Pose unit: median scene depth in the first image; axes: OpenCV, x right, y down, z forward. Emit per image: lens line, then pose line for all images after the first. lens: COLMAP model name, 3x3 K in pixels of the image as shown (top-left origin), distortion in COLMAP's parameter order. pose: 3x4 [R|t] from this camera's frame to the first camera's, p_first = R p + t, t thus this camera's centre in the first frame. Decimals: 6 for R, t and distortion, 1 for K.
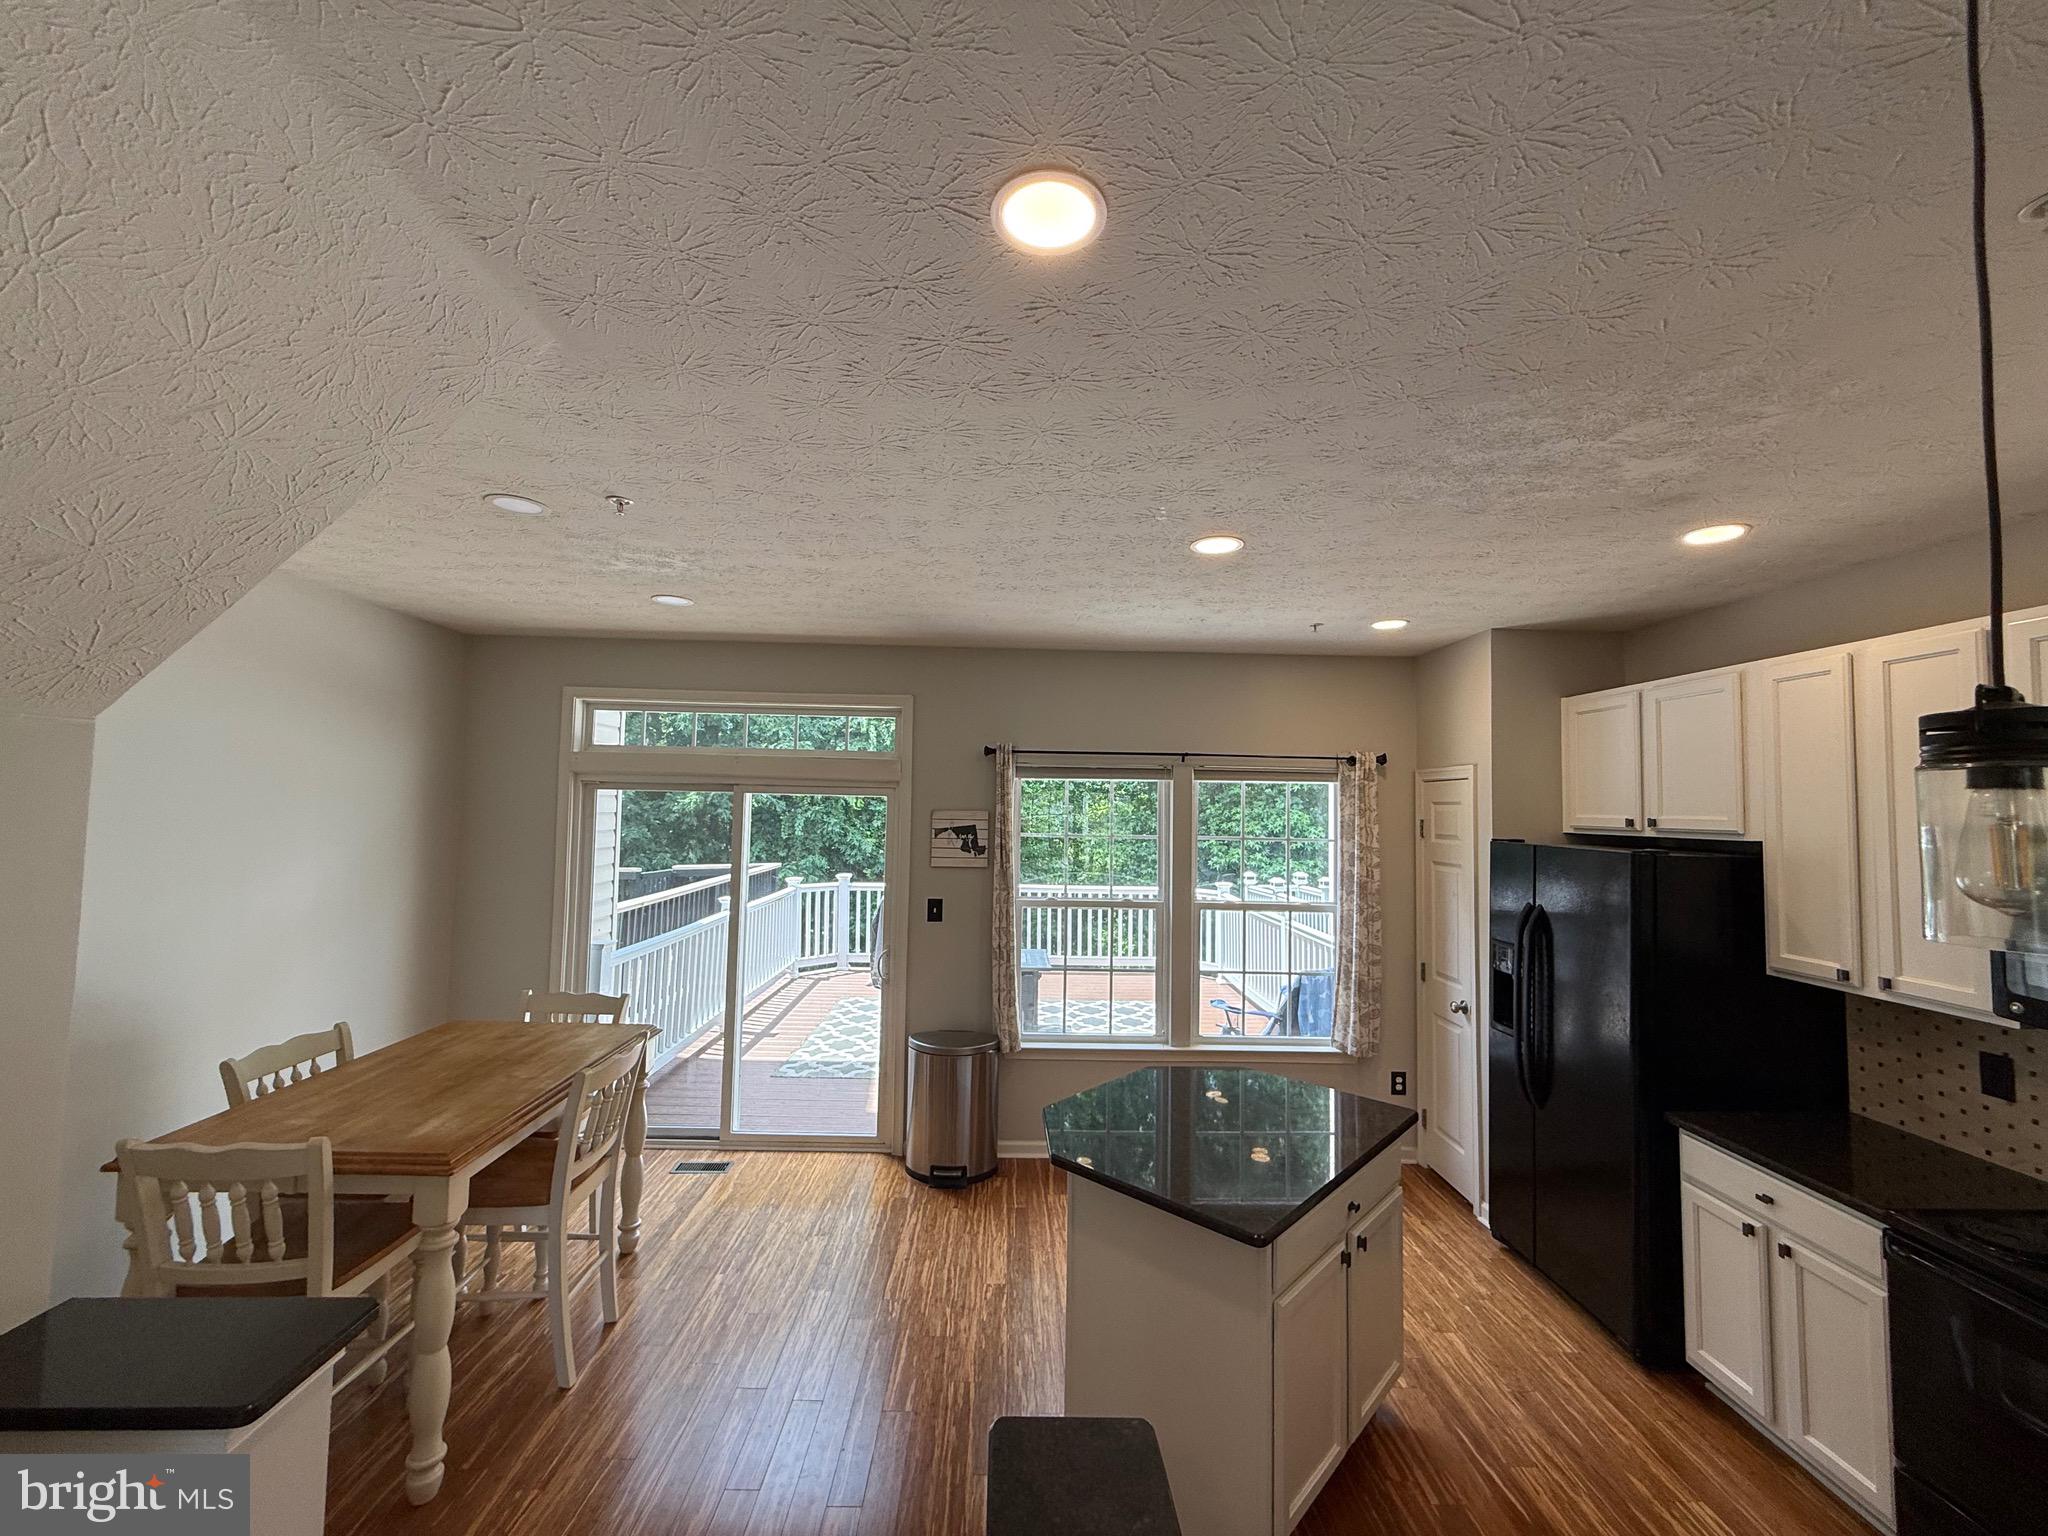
lens RADIAL K [[814.9, 0, 1029.7], [0, 814.9, 764.6], [0, 0, 1]] dist [0.001078, 0.000312]
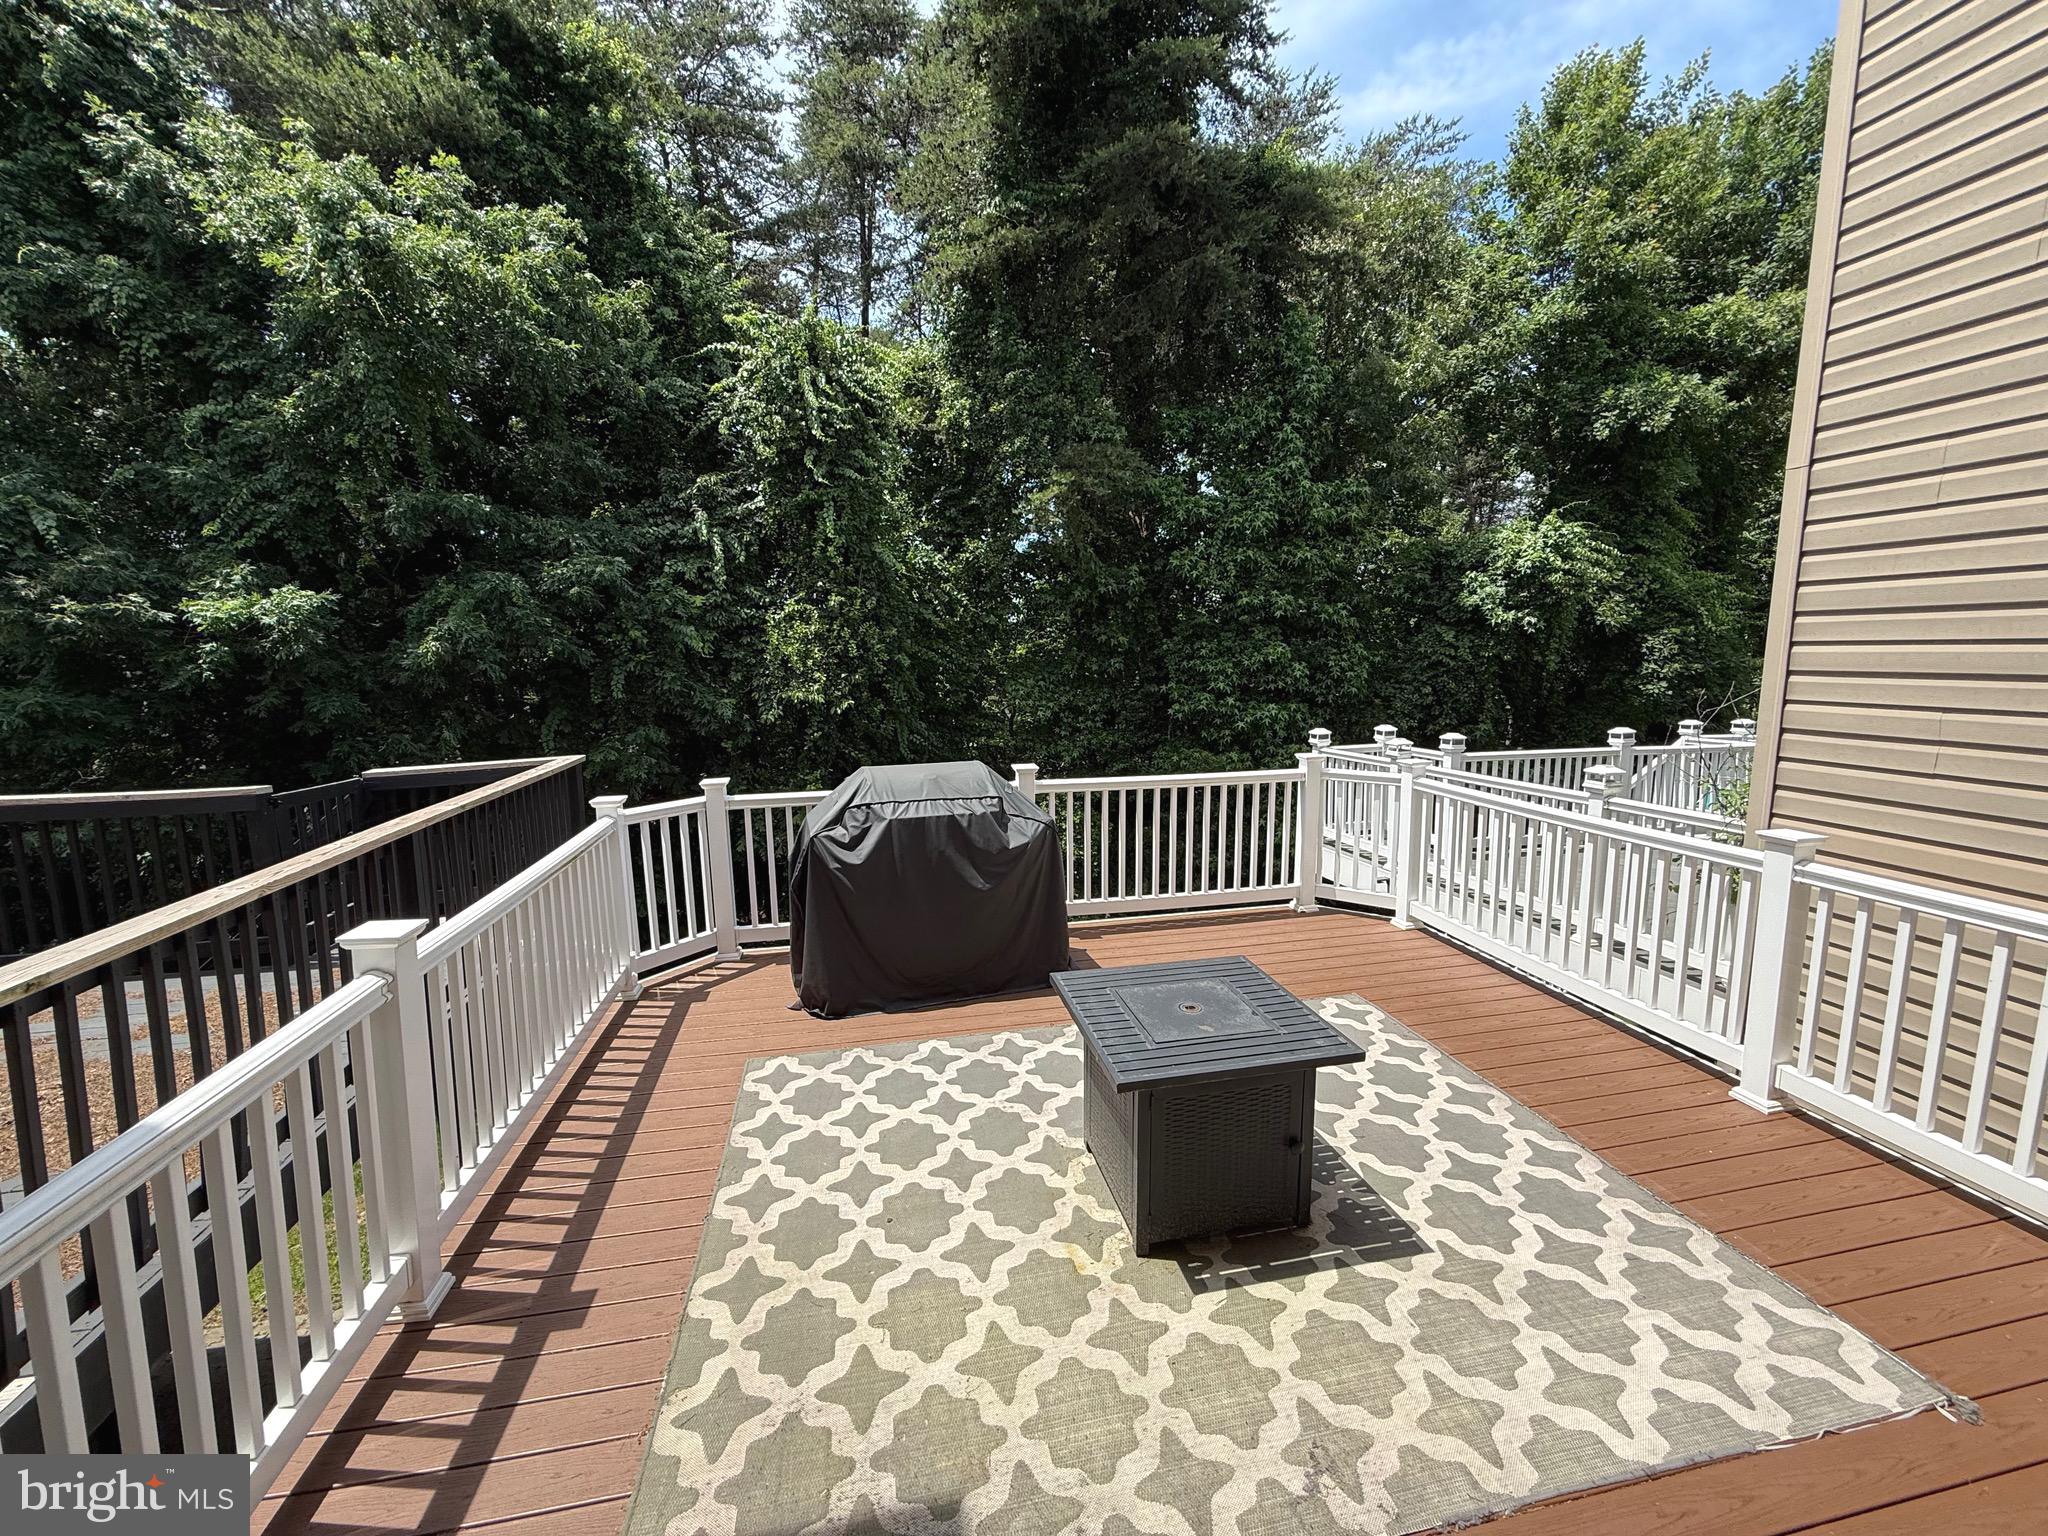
lens RADIAL K [[810.6, 0, 1015.2], [0, 810.6, 765.6], [0, 0, 1]] dist [-0.001545, 0.000516]
pose [[0.984746, -0.053236, 0.165656, -0.070135], [0.020896, 0.981339, 0.191149, 0.018848], [-0.172741, -0.184771, 0.967481, 0.267118]]
